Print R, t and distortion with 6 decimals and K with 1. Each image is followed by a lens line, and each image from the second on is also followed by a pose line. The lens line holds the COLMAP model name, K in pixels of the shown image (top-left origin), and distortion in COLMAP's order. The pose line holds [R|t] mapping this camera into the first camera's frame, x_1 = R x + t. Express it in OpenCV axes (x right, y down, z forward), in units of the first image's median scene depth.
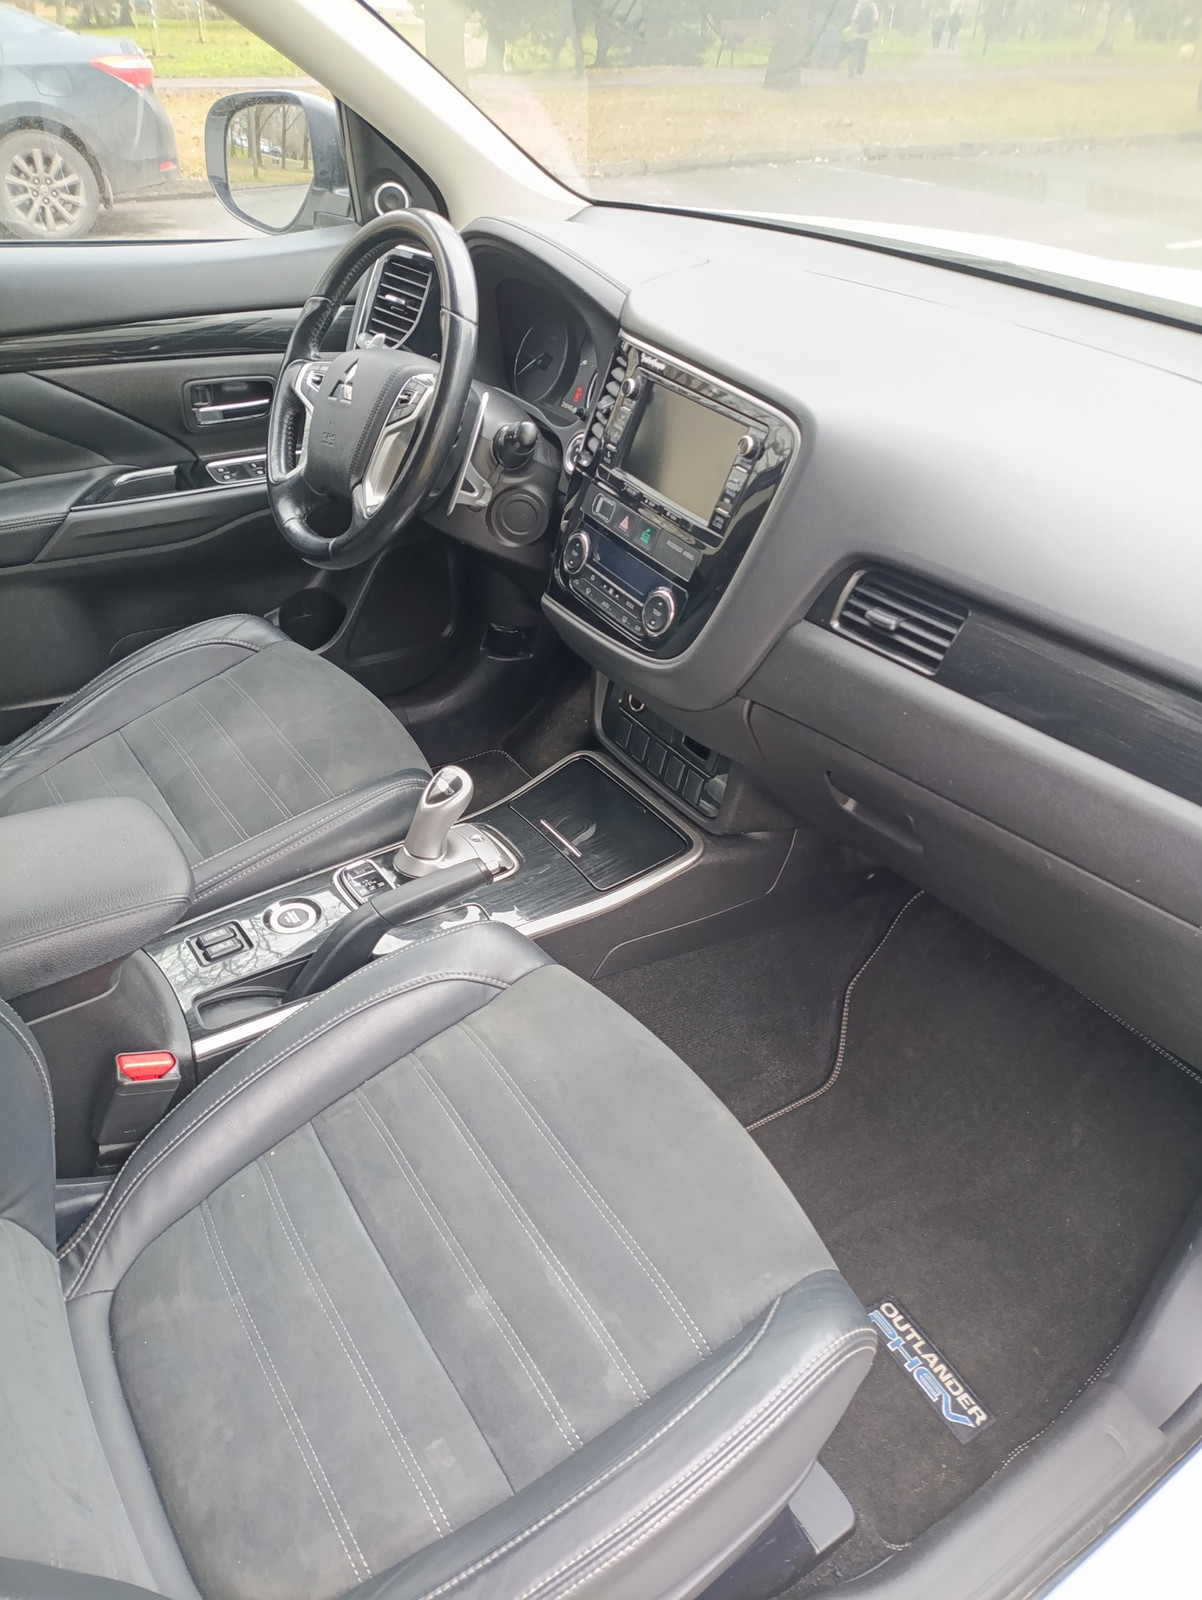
lens RADIAL K [[1157.6, 0, 590.3], [0, 1157.6, 805.6], [0, 0, 1]] dist [0.150820, -0.286691]
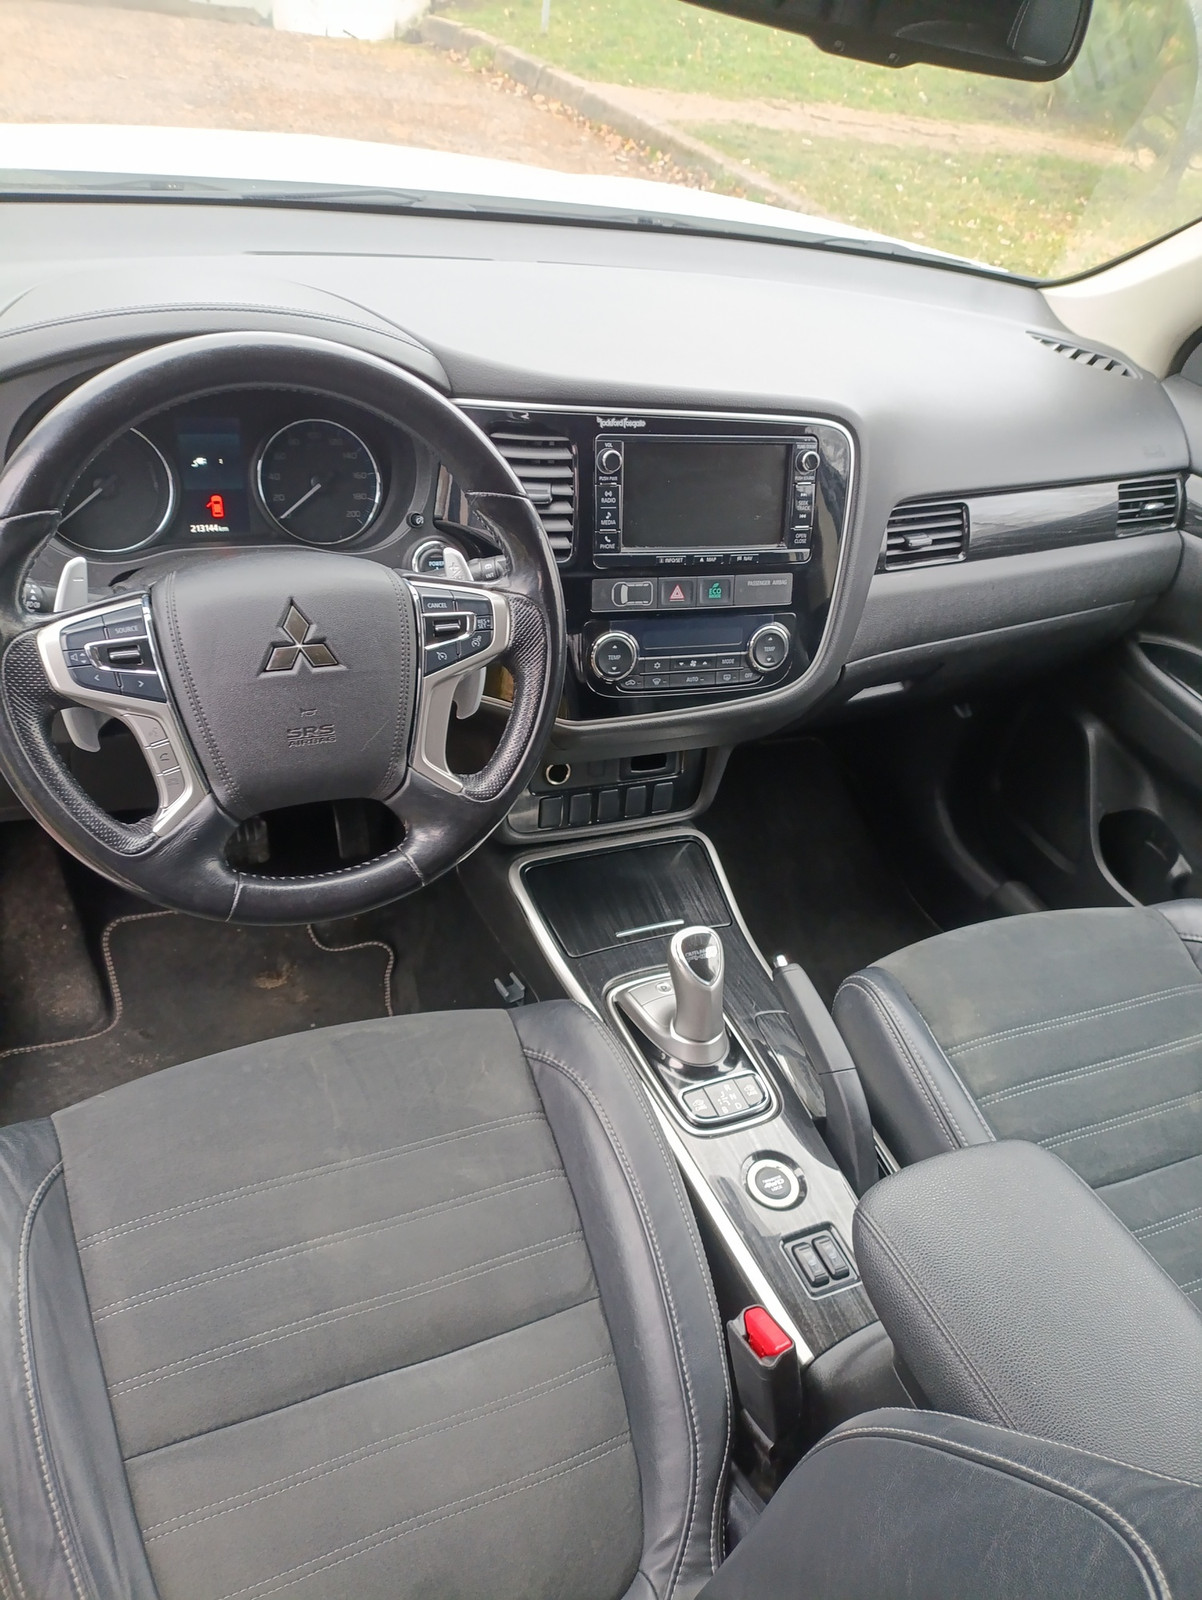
lens RADIAL K [[1157.6, 0, 590.3], [0, 1157.6, 805.6], [0, 0, 1]] dist [0.150820, -0.286691]
pose [[0.187999, -0.605771, 0.773109, -0.795551], [0.439452, 0.755838, 0.485376, -0.594027], [-0.878372, 0.248494, 0.408305, 0.734411]]
